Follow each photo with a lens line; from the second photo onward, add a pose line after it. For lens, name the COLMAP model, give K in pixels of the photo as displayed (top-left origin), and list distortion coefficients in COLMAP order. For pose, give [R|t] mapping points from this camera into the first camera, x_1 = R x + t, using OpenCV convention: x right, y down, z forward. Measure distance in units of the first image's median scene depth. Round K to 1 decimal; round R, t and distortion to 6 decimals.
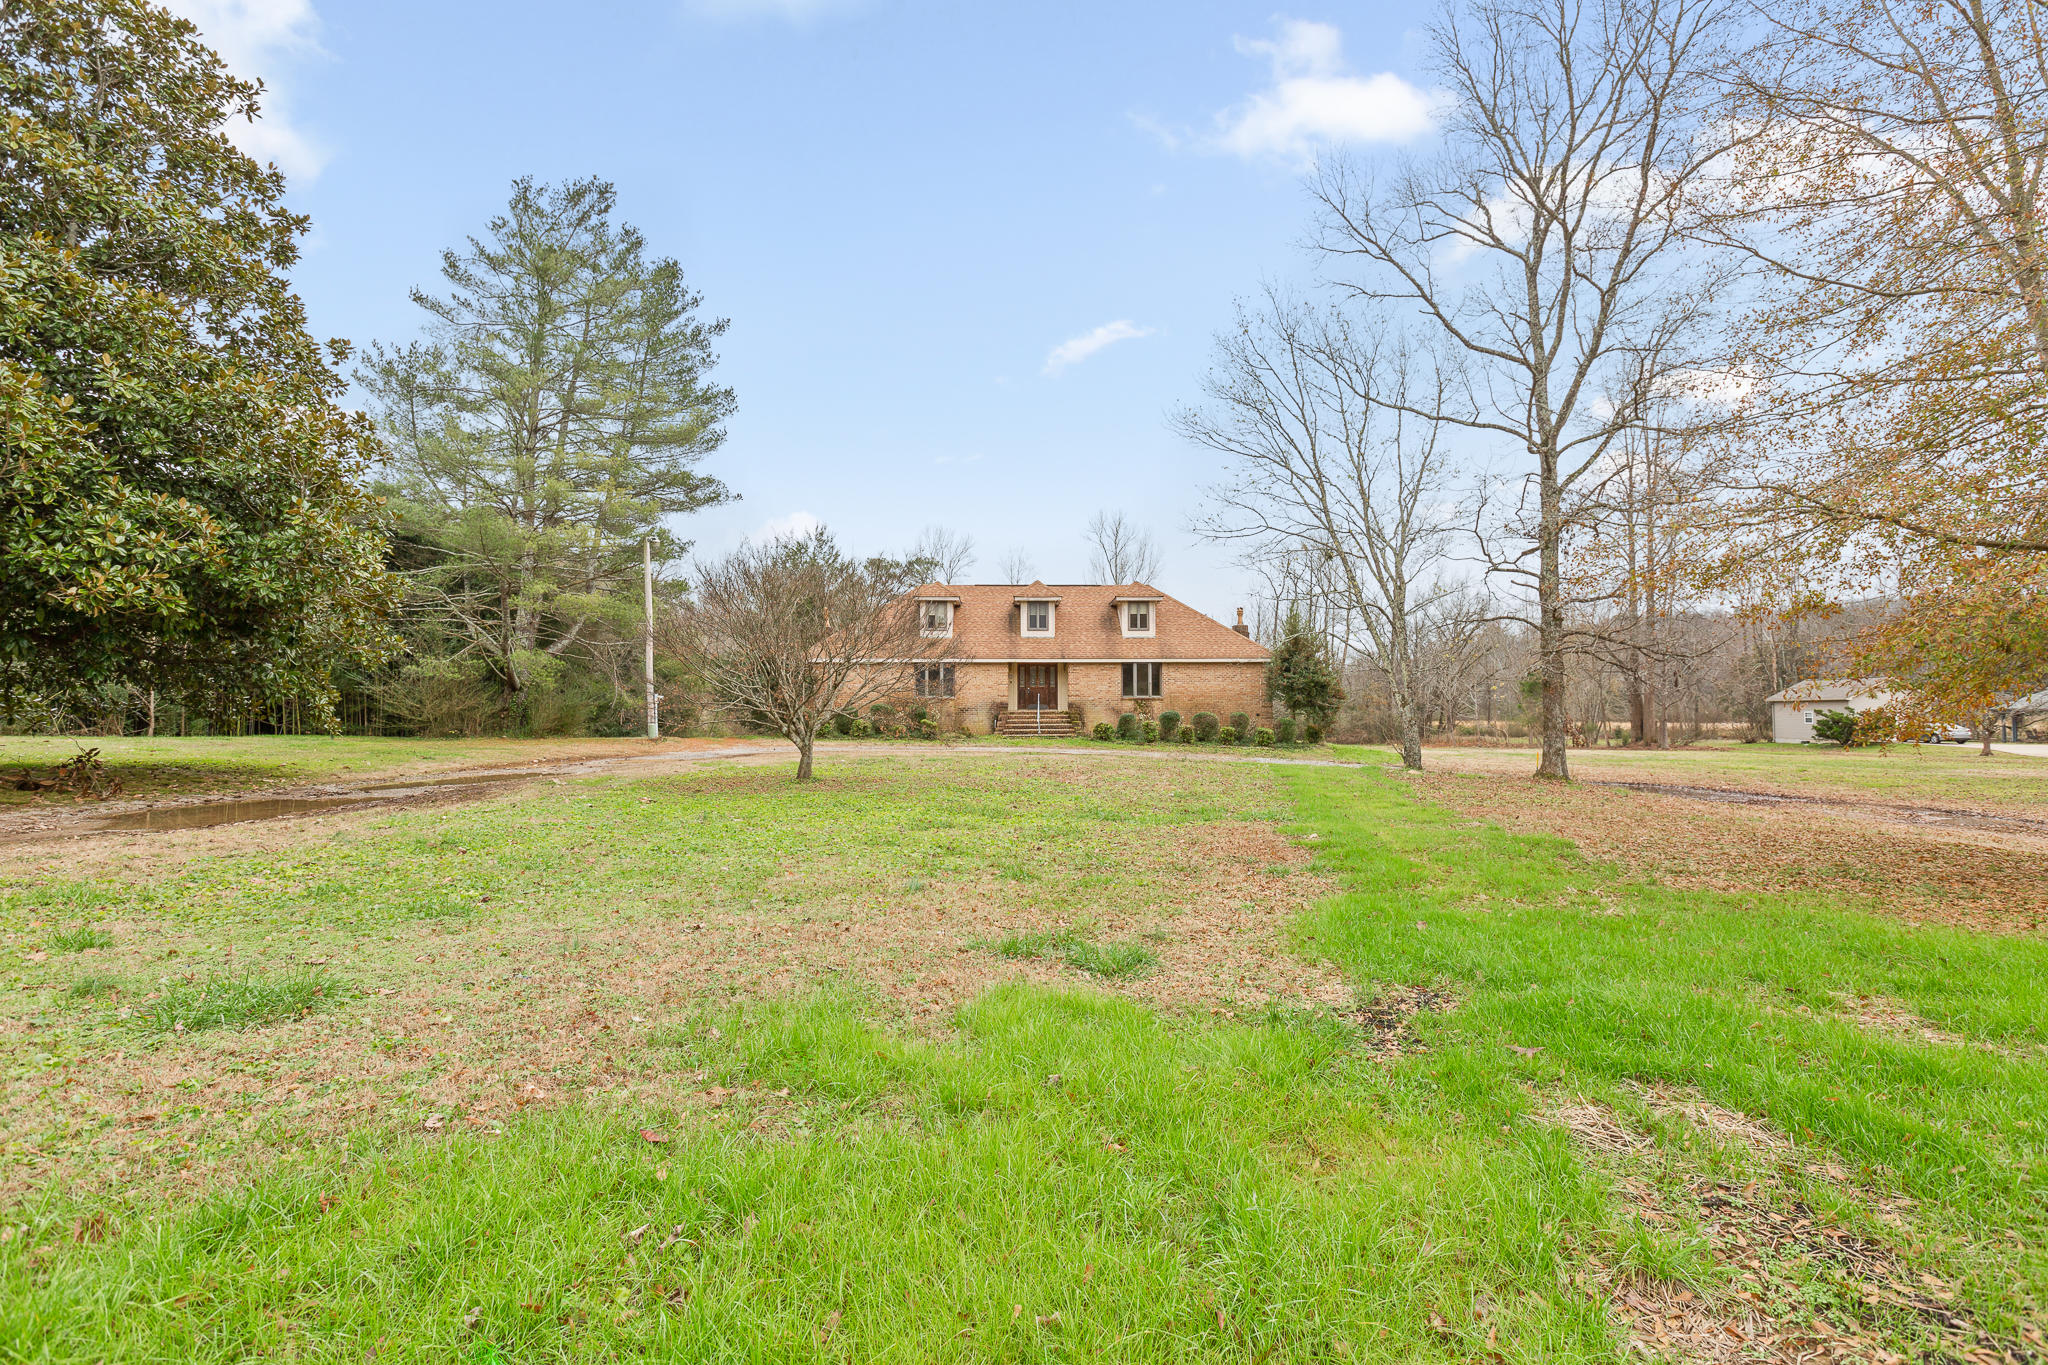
lens RADIAL K [[1004.8, 0, 1022.2], [0, 1004.8, 680.5], [0, 0, 1]] dist [-0.000263, -0.000015]
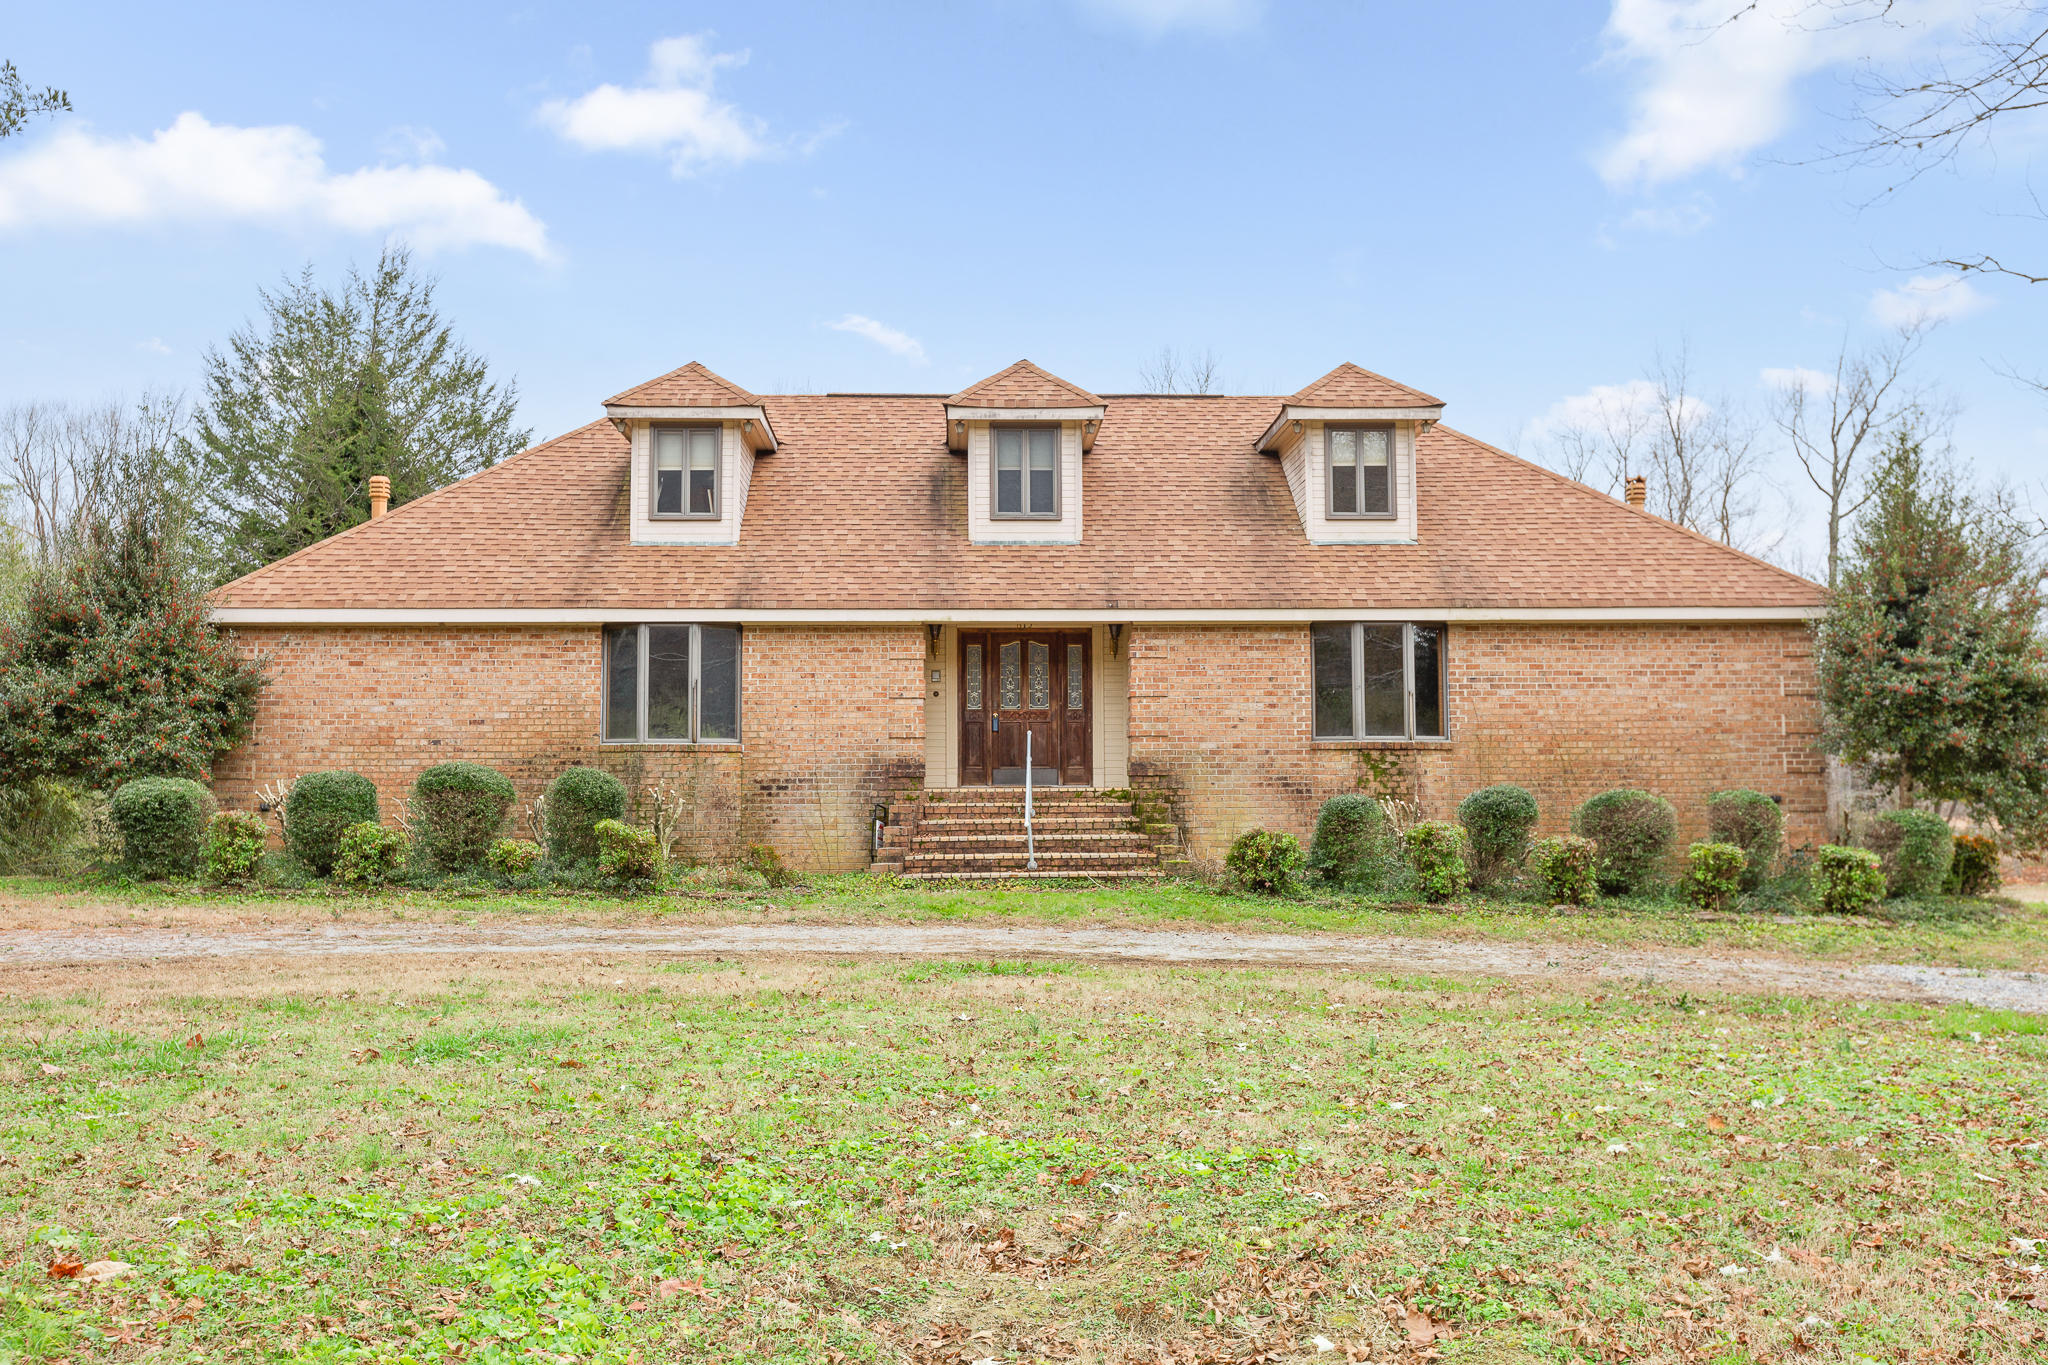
lens RADIAL K [[1882.5, 0, 1023.8], [0, 1882.5, 679.7], [0, 0, 1]] dist [0.004489, 0.000000]
pose [[0.999893, -0.002694, 0.014407, 0.007097], [0.003171, 0.999444, -0.033194, 0.016555], [-0.014309, 0.033236, 0.999345, 0.452377]]
